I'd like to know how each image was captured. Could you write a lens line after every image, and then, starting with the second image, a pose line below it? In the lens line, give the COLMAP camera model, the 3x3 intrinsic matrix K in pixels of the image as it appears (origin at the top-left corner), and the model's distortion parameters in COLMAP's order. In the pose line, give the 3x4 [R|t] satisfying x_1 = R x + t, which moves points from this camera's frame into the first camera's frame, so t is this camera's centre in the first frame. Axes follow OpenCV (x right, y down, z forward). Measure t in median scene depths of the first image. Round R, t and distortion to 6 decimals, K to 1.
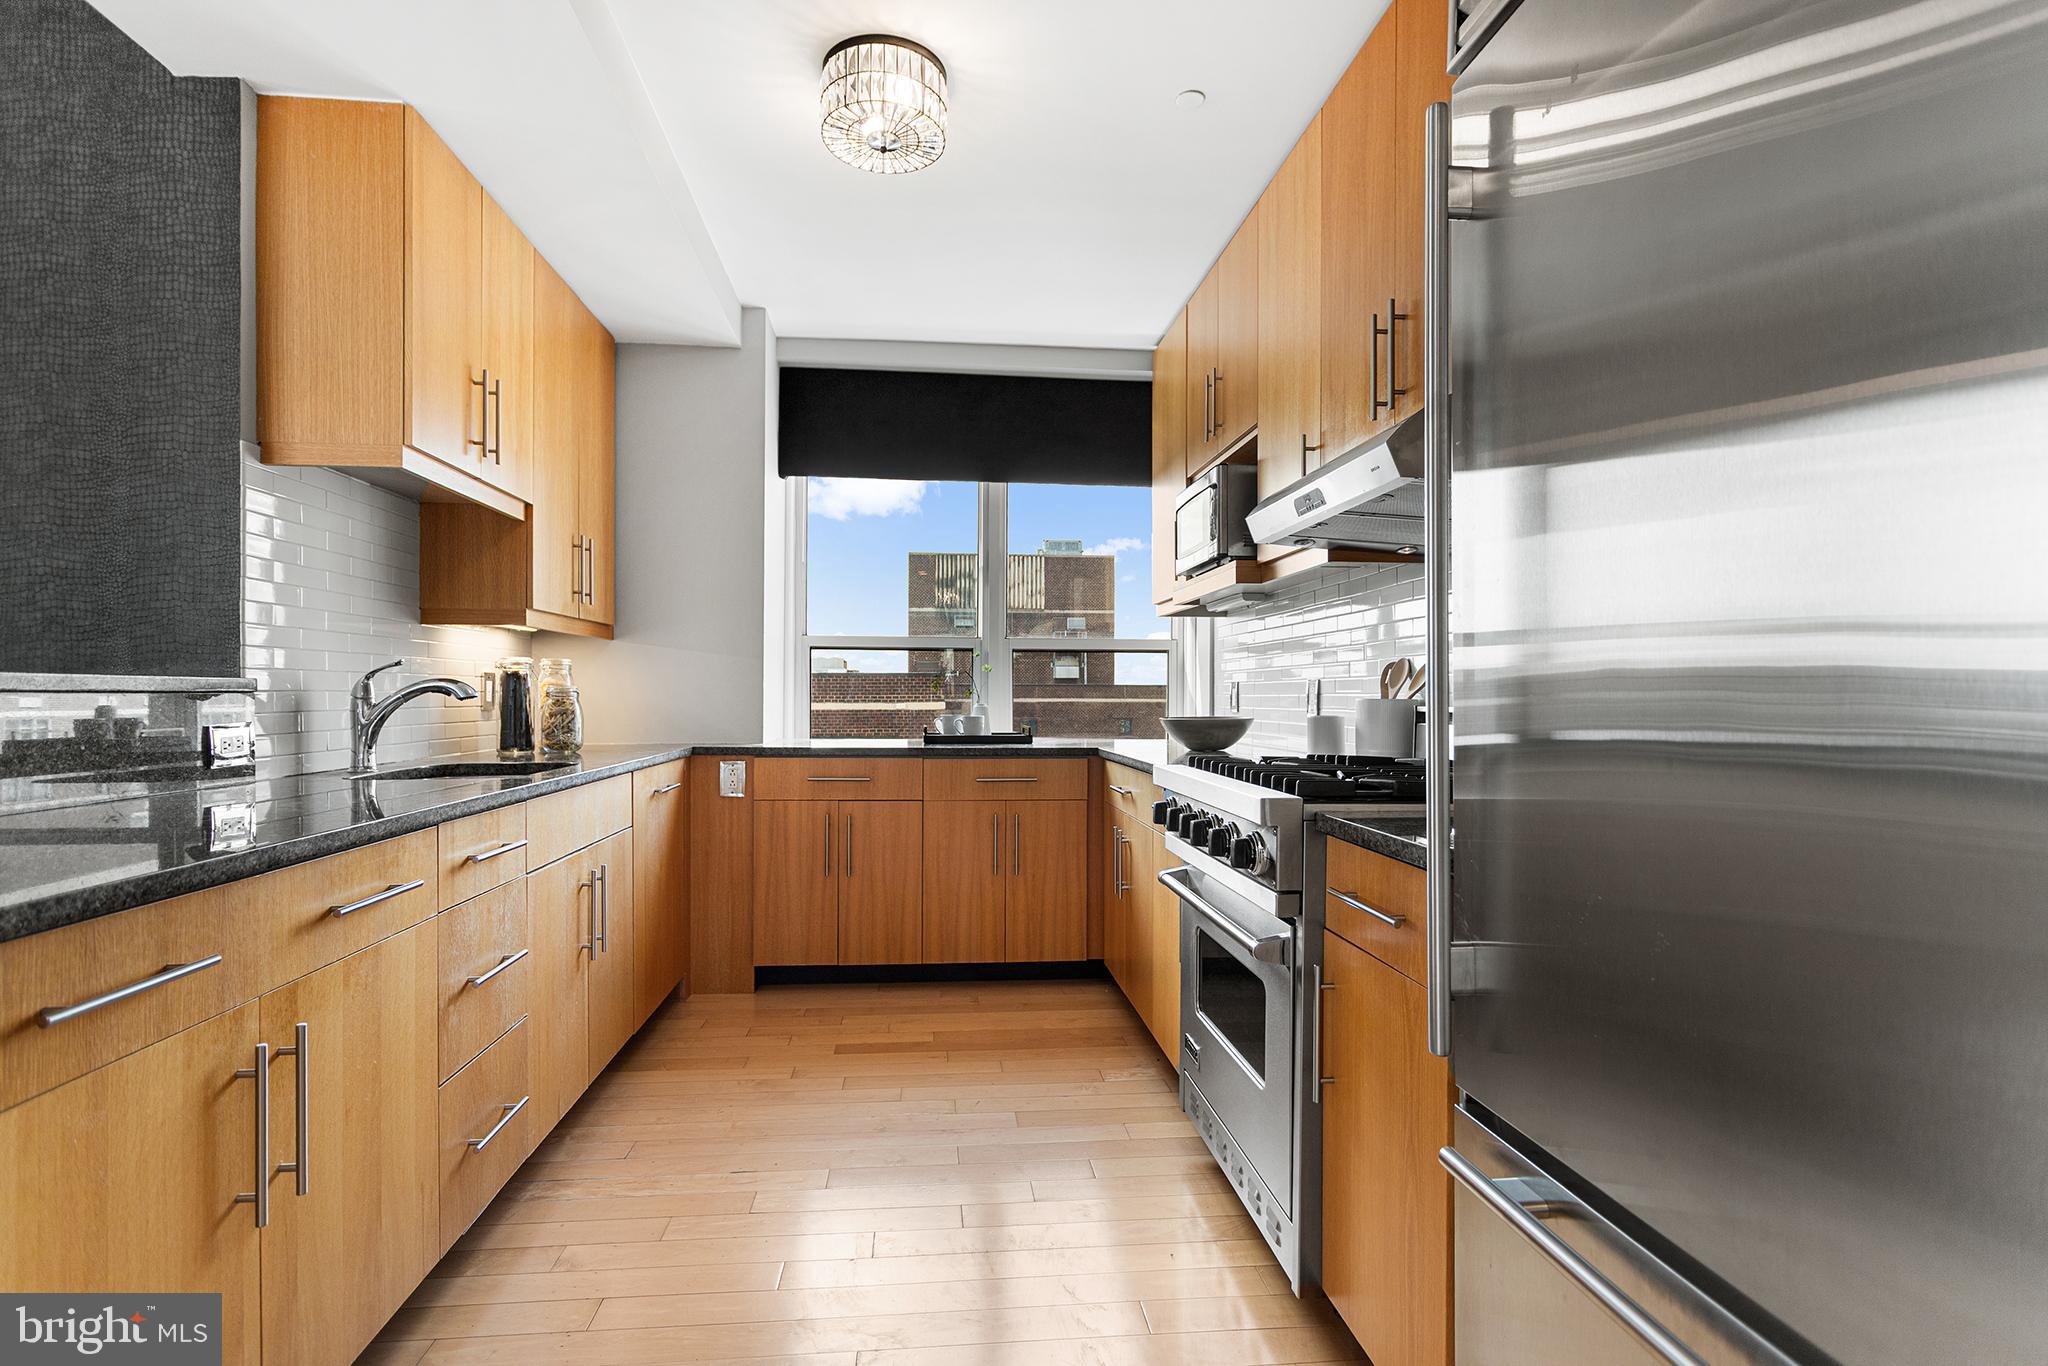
lens RADIAL K [[987.2, 0, 1018.6], [0, 987.2, 721.9], [0, 0, 1]] dist [0.003048, -0.000035]
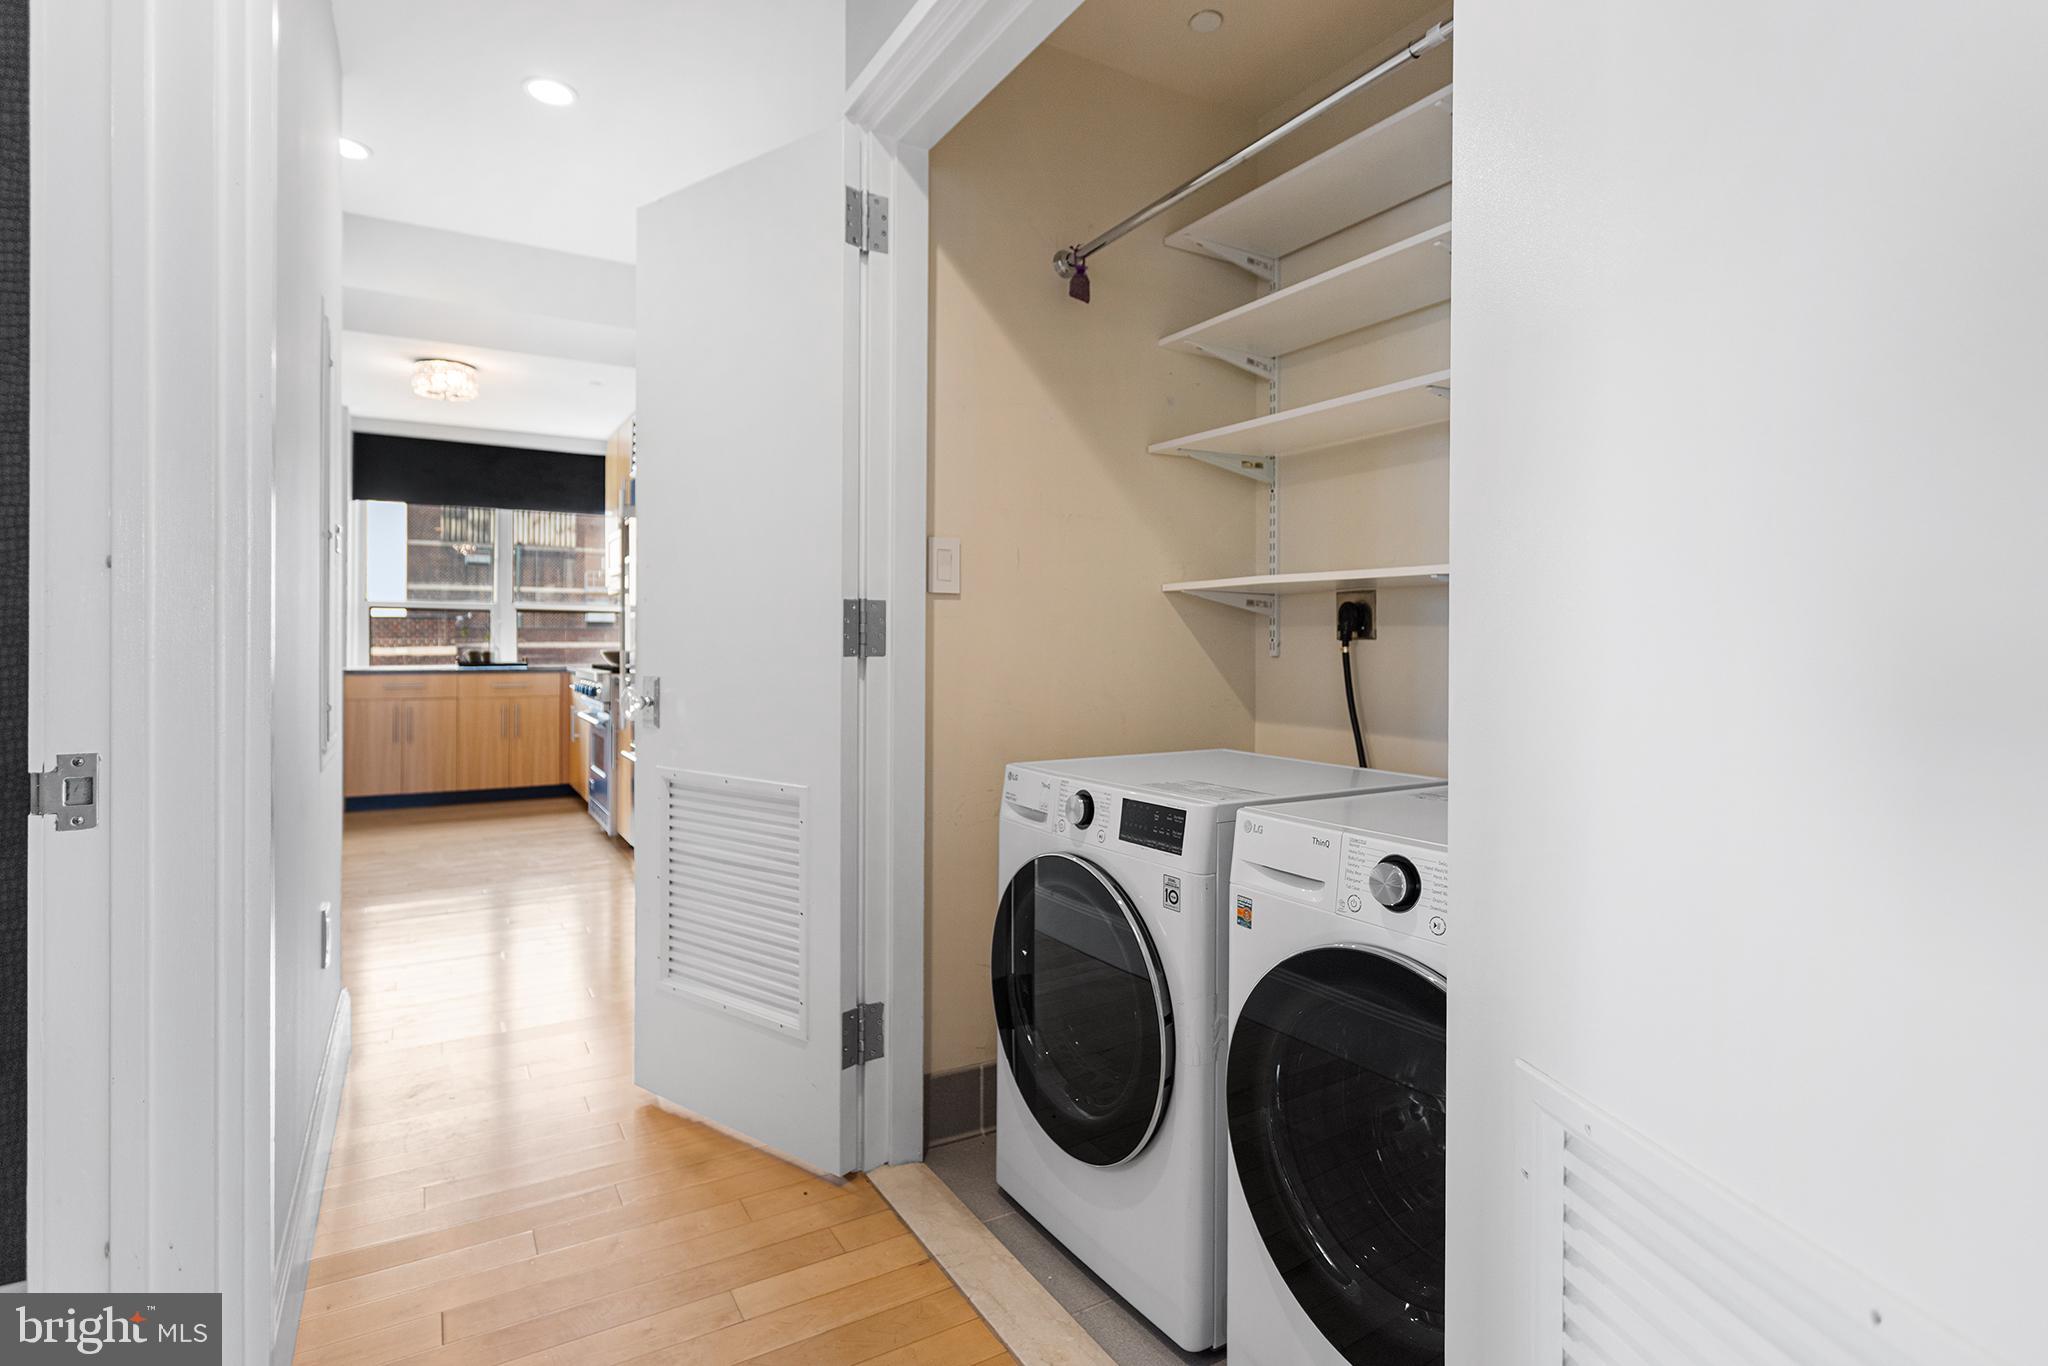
lens RADIAL K [[1030.6, 0, 1018.3], [0, 1030.6, 650.2], [0, 0, 1]] dist [0.000661, -0.000118]
pose [[0.909069, -0.003096, 0.416635, 0.044261], [0.009766, 0.999856, -0.013879, 0.028049], [-0.416532, 0.016686, 0.908968, -1.047026]]
